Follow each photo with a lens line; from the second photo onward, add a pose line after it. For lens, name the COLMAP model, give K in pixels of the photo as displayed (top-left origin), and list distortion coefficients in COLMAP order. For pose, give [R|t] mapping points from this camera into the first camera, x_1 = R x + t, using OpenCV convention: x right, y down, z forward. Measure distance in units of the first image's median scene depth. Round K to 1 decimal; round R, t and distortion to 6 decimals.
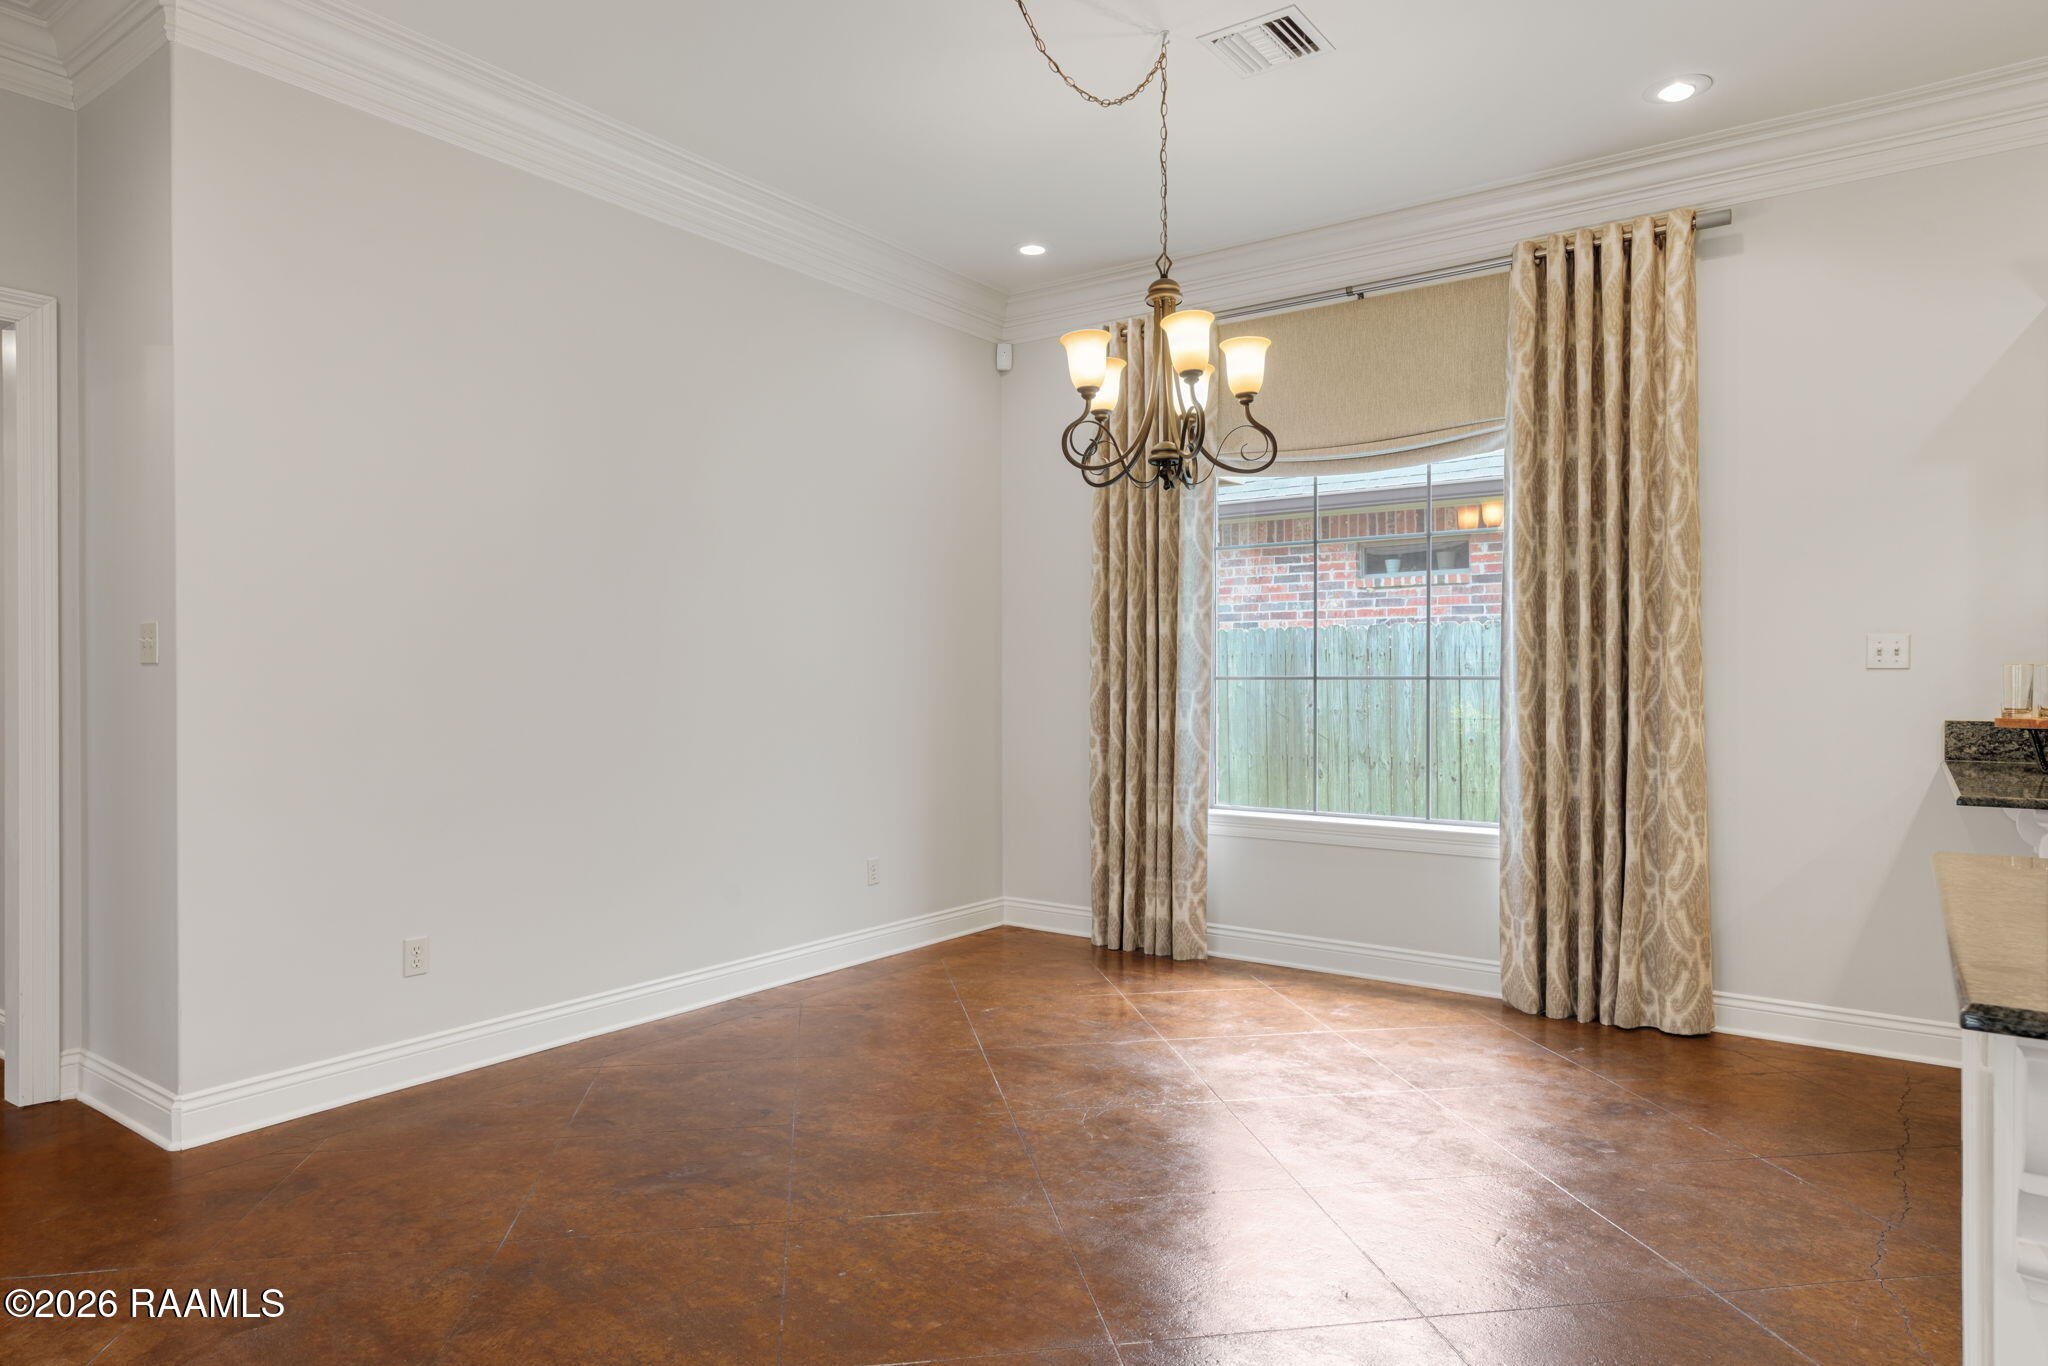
lens RADIAL K [[1204.9, 0, 1028.5], [0, 1204.9, 678.2], [0, 0, 1]] dist [-0.002509, -0.000996]
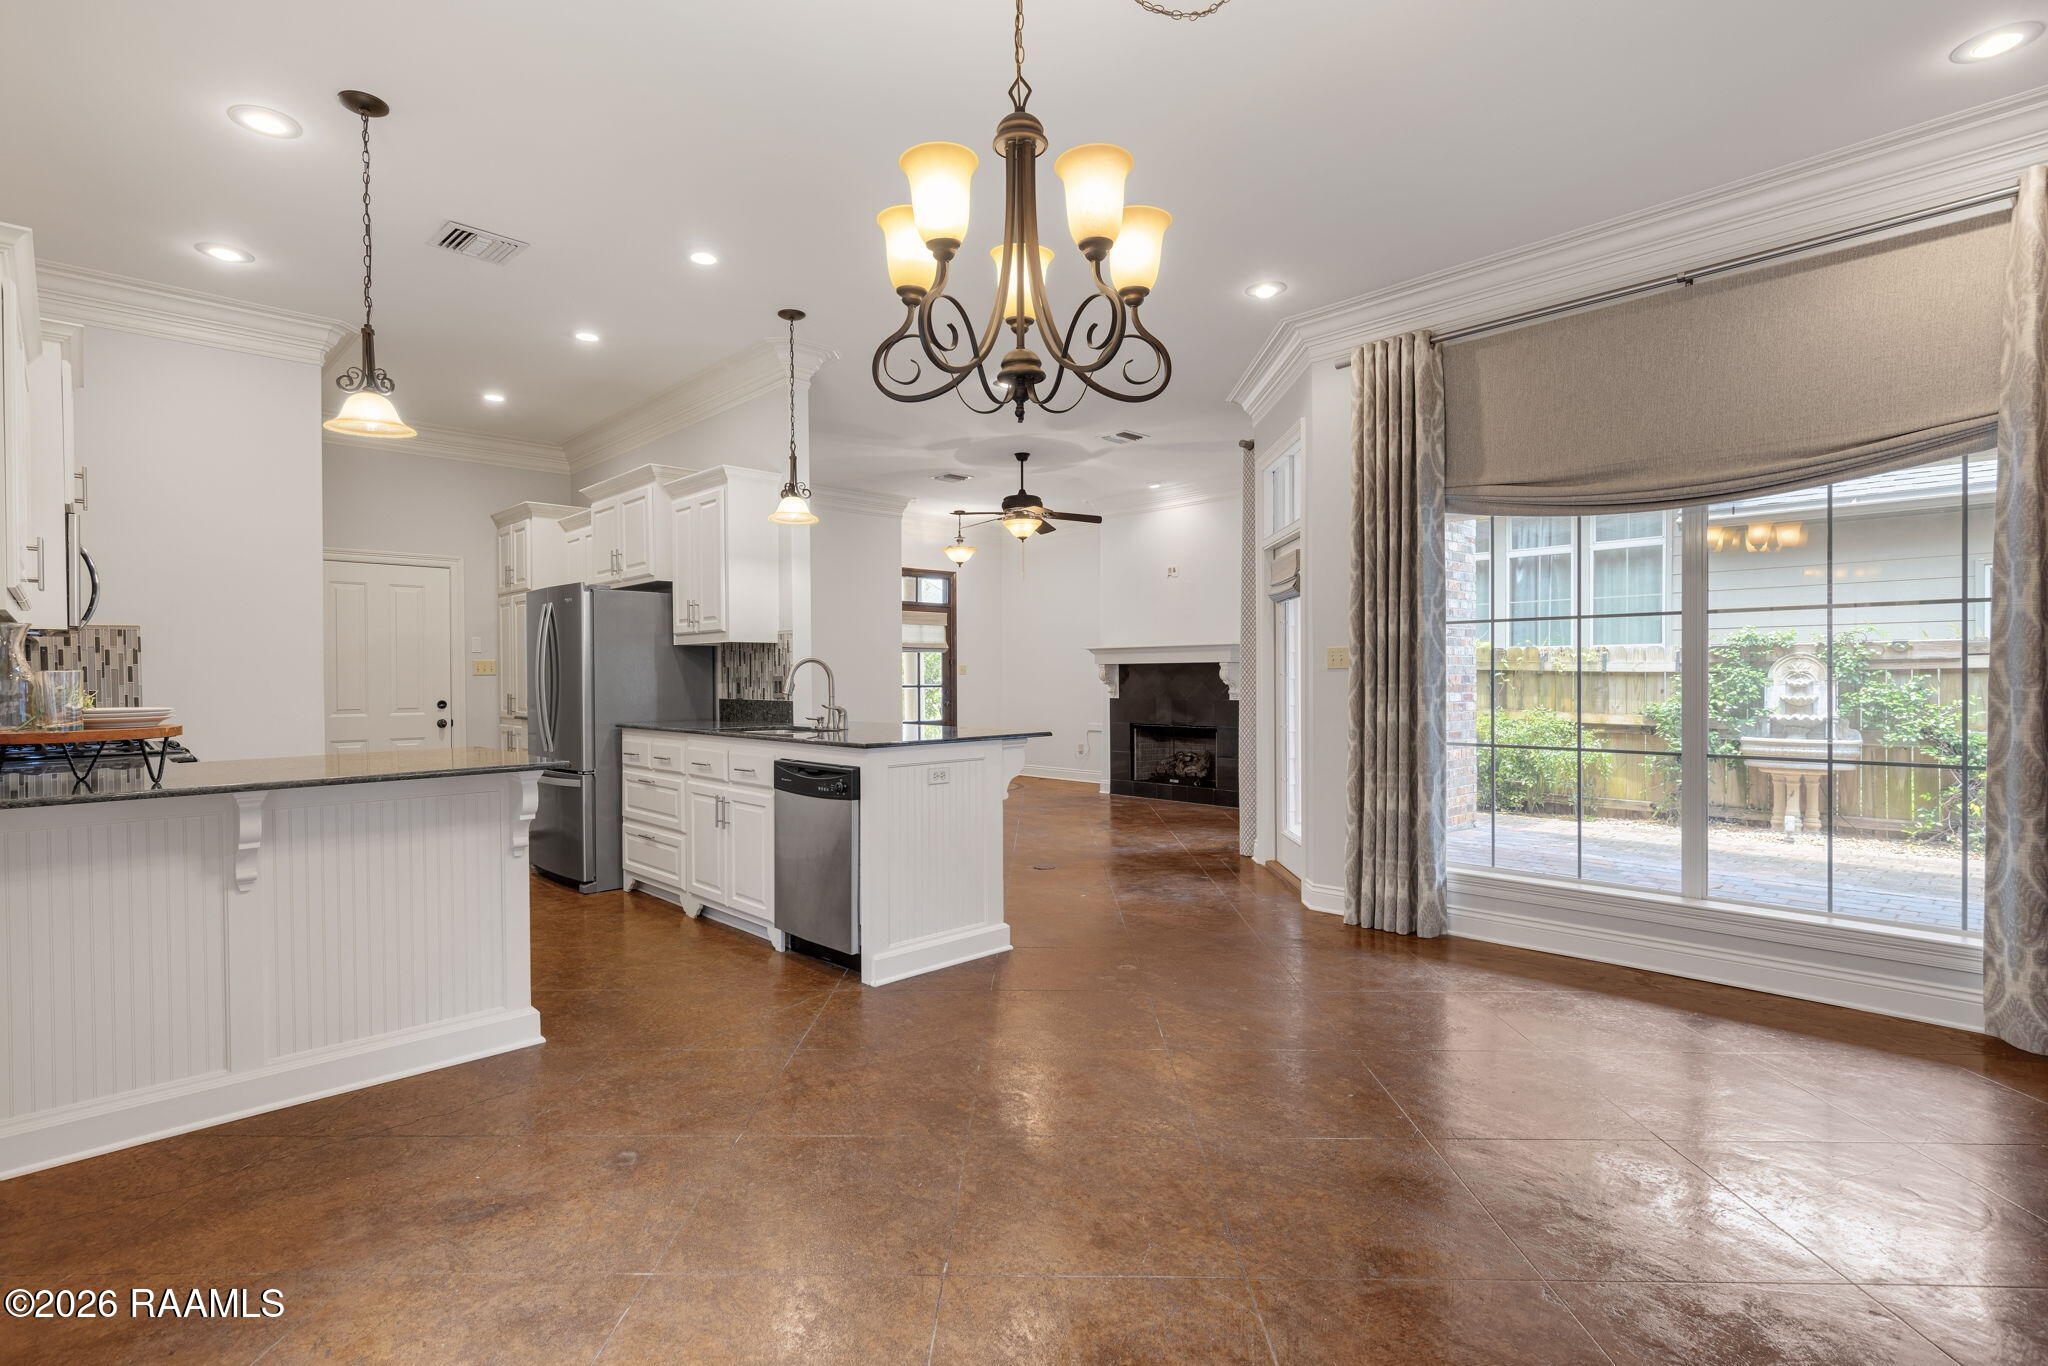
lens RADIAL K [[982.1, 0, 1010.4], [0, 982.1, 684.5], [0, 0, 1]] dist [0.006341, 0.000188]
pose [[-0.982523, 0.005358, 0.186062, 0.010631], [0.007788, 0.999894, 0.012331, -0.000932], [-0.185976, 0.013564, -0.982461, 1.390586]]
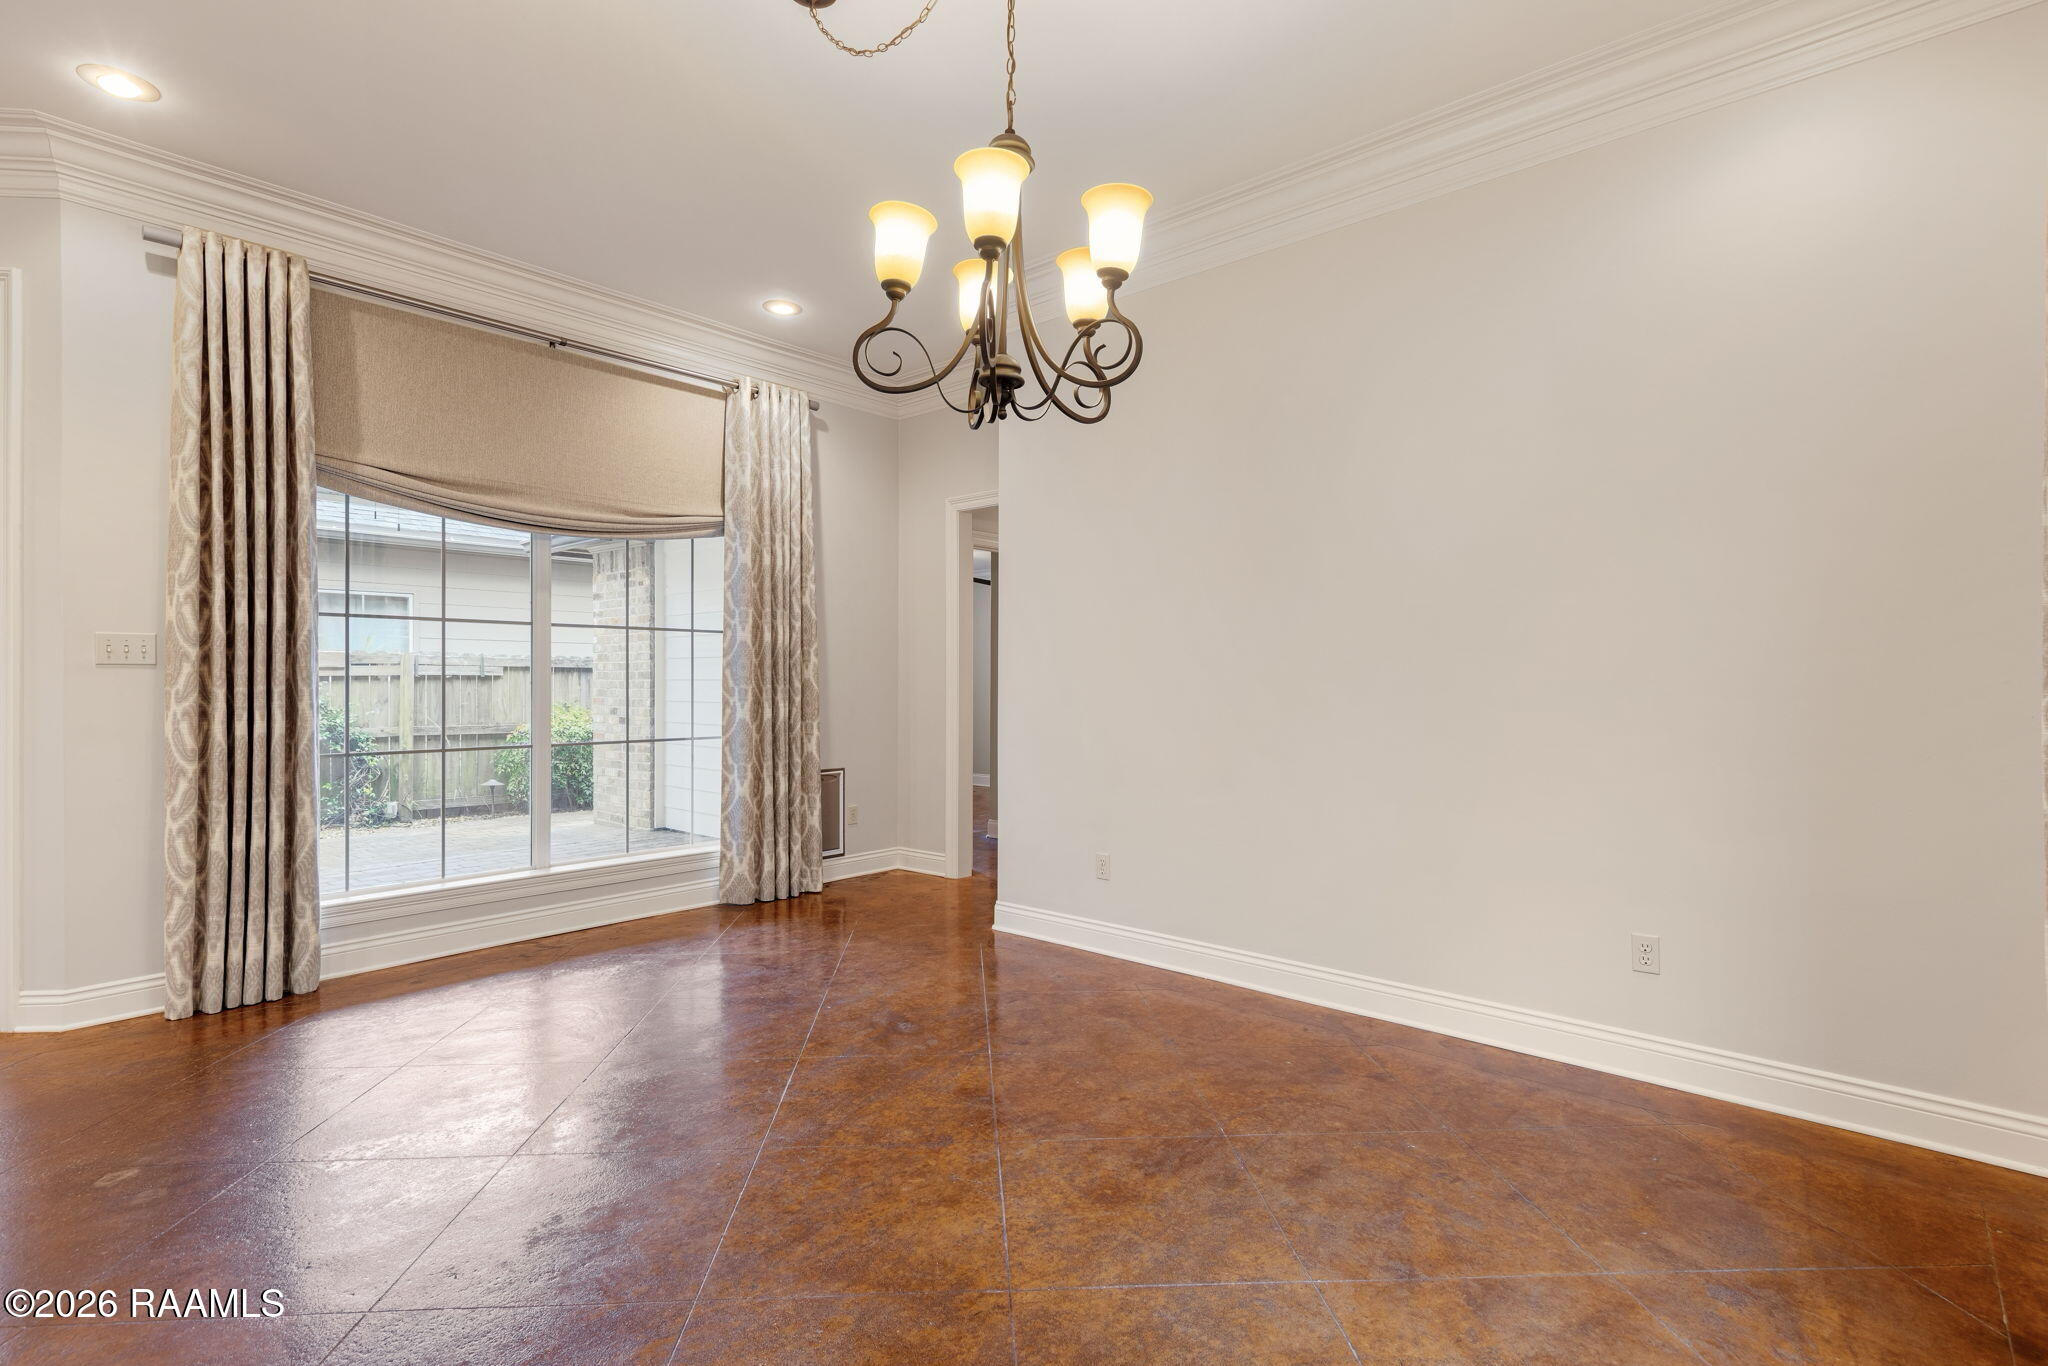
lens RADIAL K [[982.1, 0, 1012.5], [0, 982.1, 680.5], [0, 0, 1]] dist [0.006341, 0.000188]
pose [[-0.098728, 0.000729, -0.995114, 0.634074], [-0.003862, 0.999992, 0.001115, 0.007644], [0.995107, 0.003953, -0.098724, 0.943428]]
